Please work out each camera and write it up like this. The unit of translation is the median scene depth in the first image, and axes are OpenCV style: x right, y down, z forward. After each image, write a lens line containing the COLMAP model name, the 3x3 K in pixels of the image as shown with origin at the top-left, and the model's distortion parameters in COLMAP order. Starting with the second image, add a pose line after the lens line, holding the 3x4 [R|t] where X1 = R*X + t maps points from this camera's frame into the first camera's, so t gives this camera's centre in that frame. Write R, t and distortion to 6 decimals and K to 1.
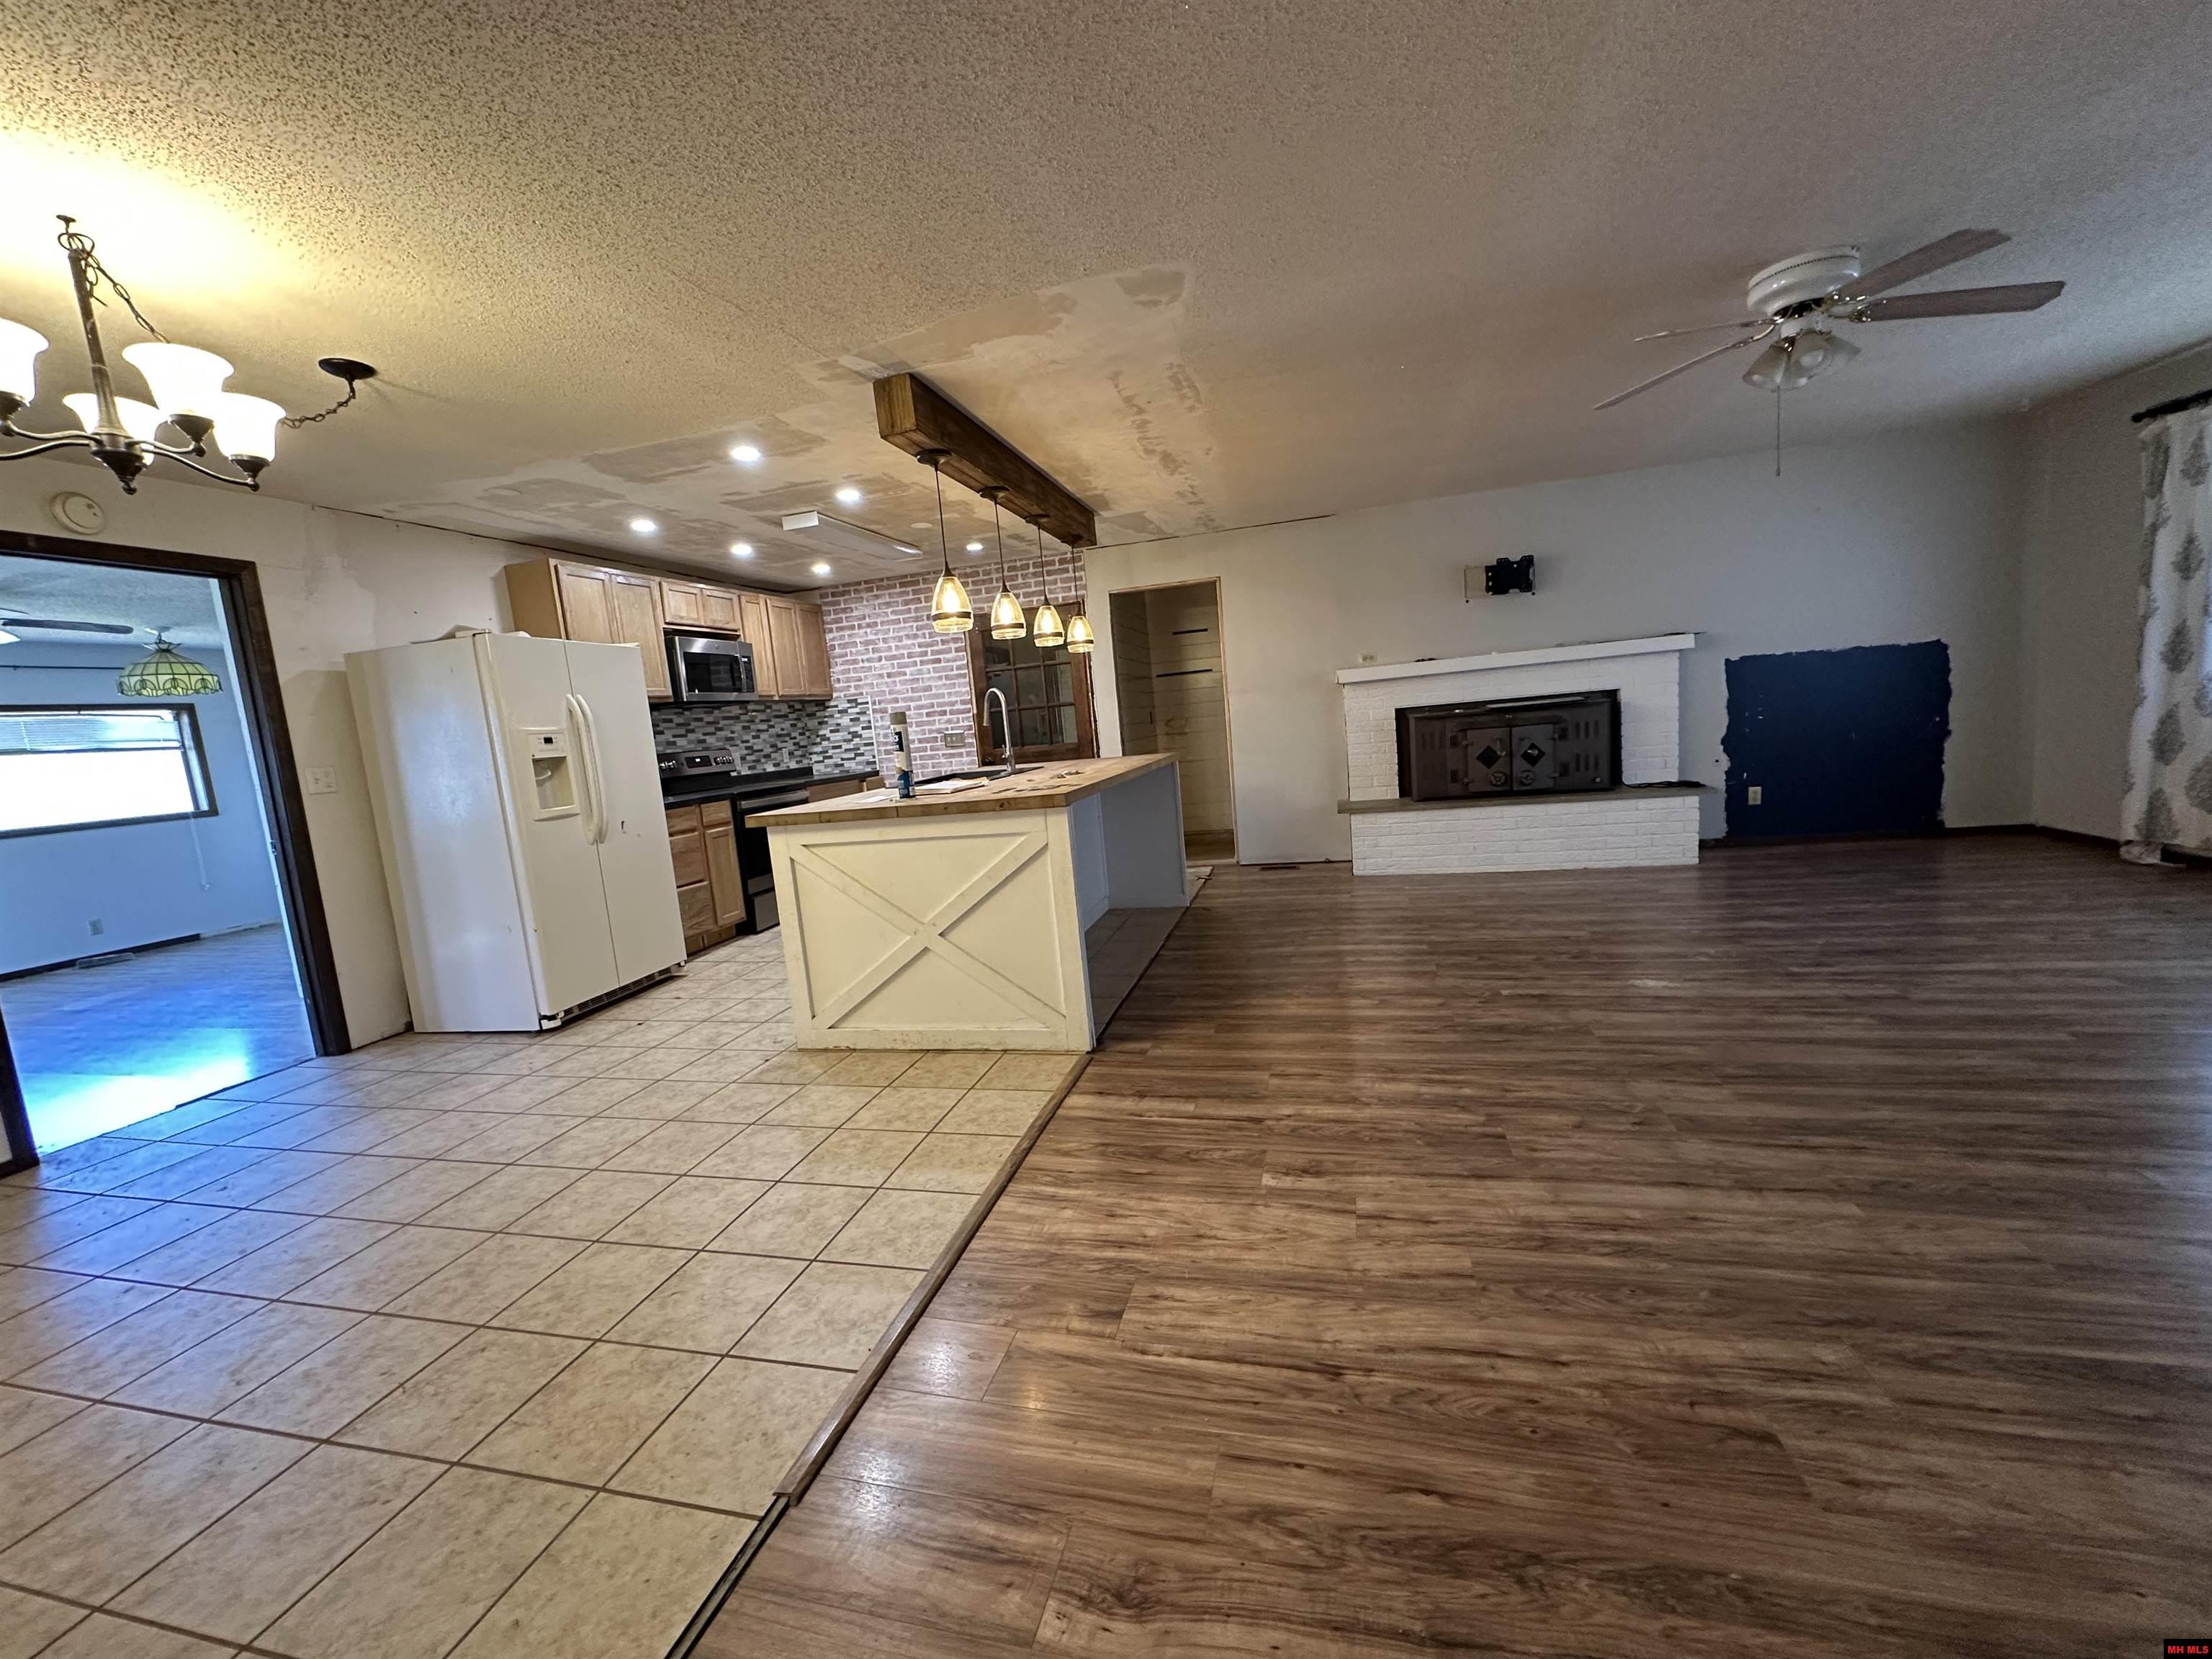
lens RADIAL K [[883.9, 0, 1103.1], [0, 883.9, 831.0], [0, 0, 1]] dist [-0.000795, 0.000343]
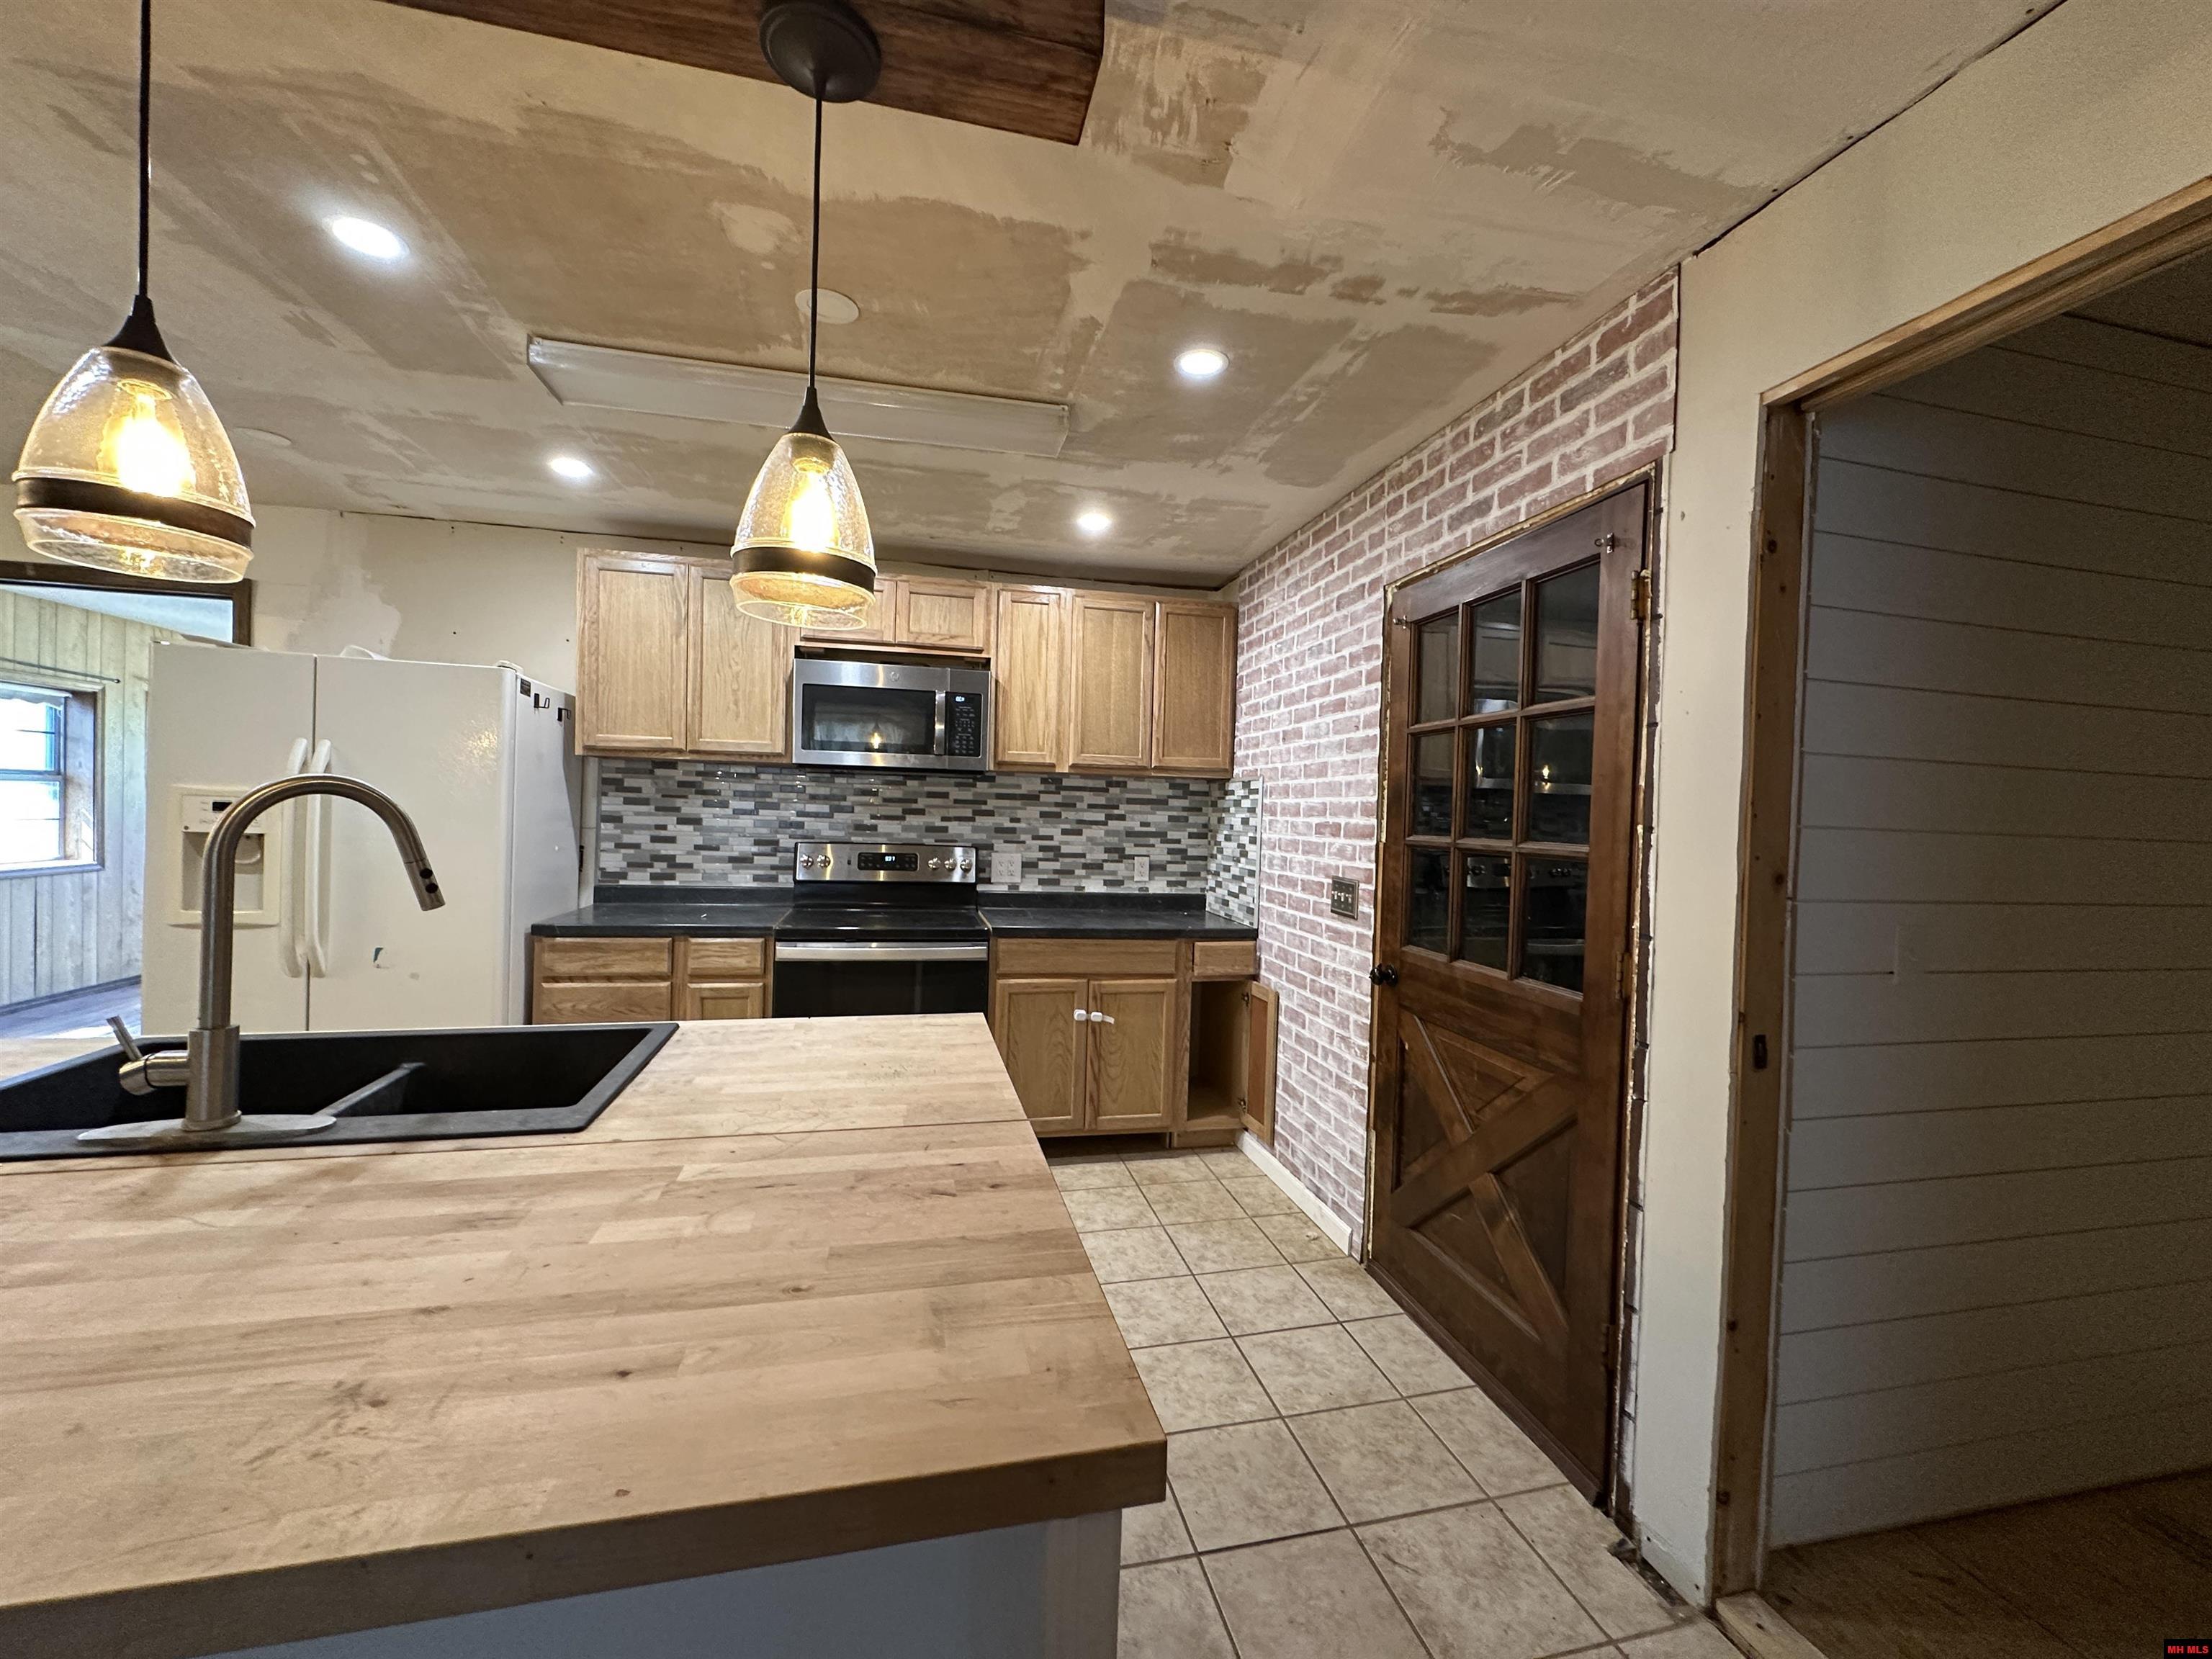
lens RADIAL K [[883.9, 0, 1103.1], [0, 883.9, 831.0], [0, 0, 1]] dist [-0.000795, 0.000343]
pose [[0.459424, 0.122135, -0.879780, 0.135307], [-0.184519, 0.982016, 0.039971, -0.131707], [0.868840, 0.143972, 0.473698, 0.721194]]
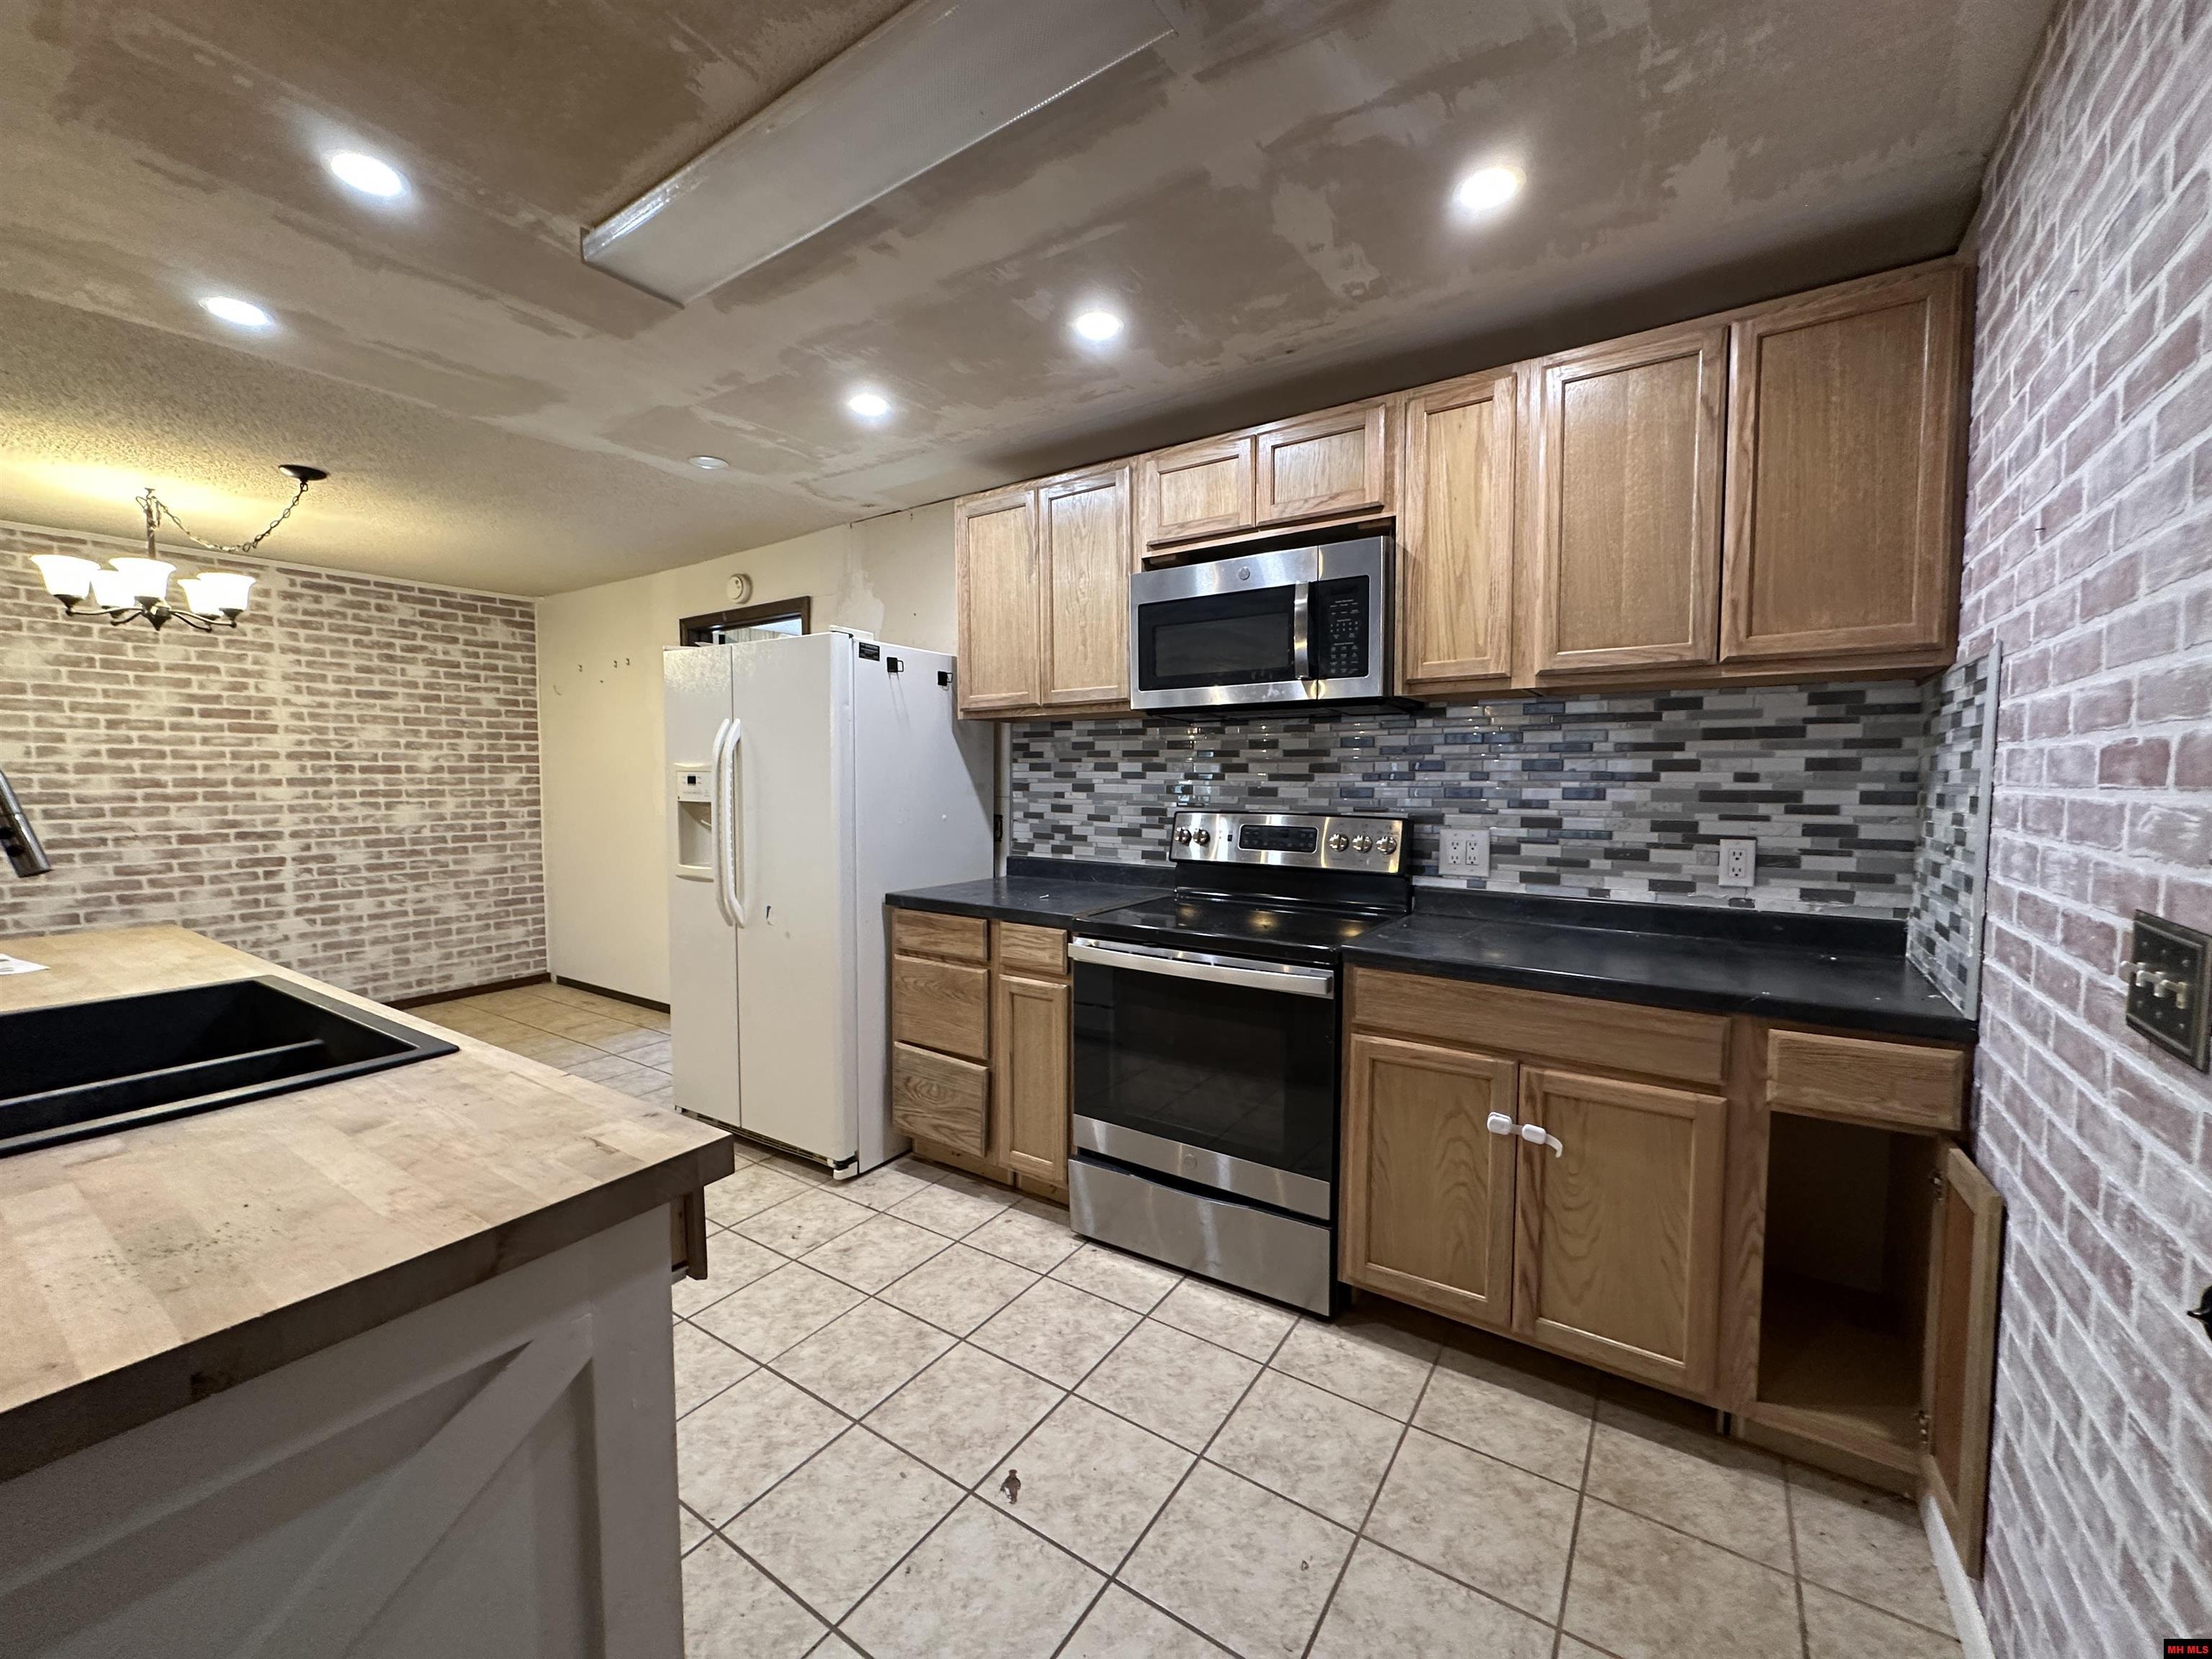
lens RADIAL K [[883.9, 0, 1103.1], [0, 883.9, 831.0], [0, 0, 1]] dist [-0.000795, 0.000343]
pose [[-0.332796, 0.147397, -0.931408, -0.010188], [-0.090900, 0.978095, 0.187264, -0.136448], [0.938607, 0.146985, -0.312108, 0.913782]]
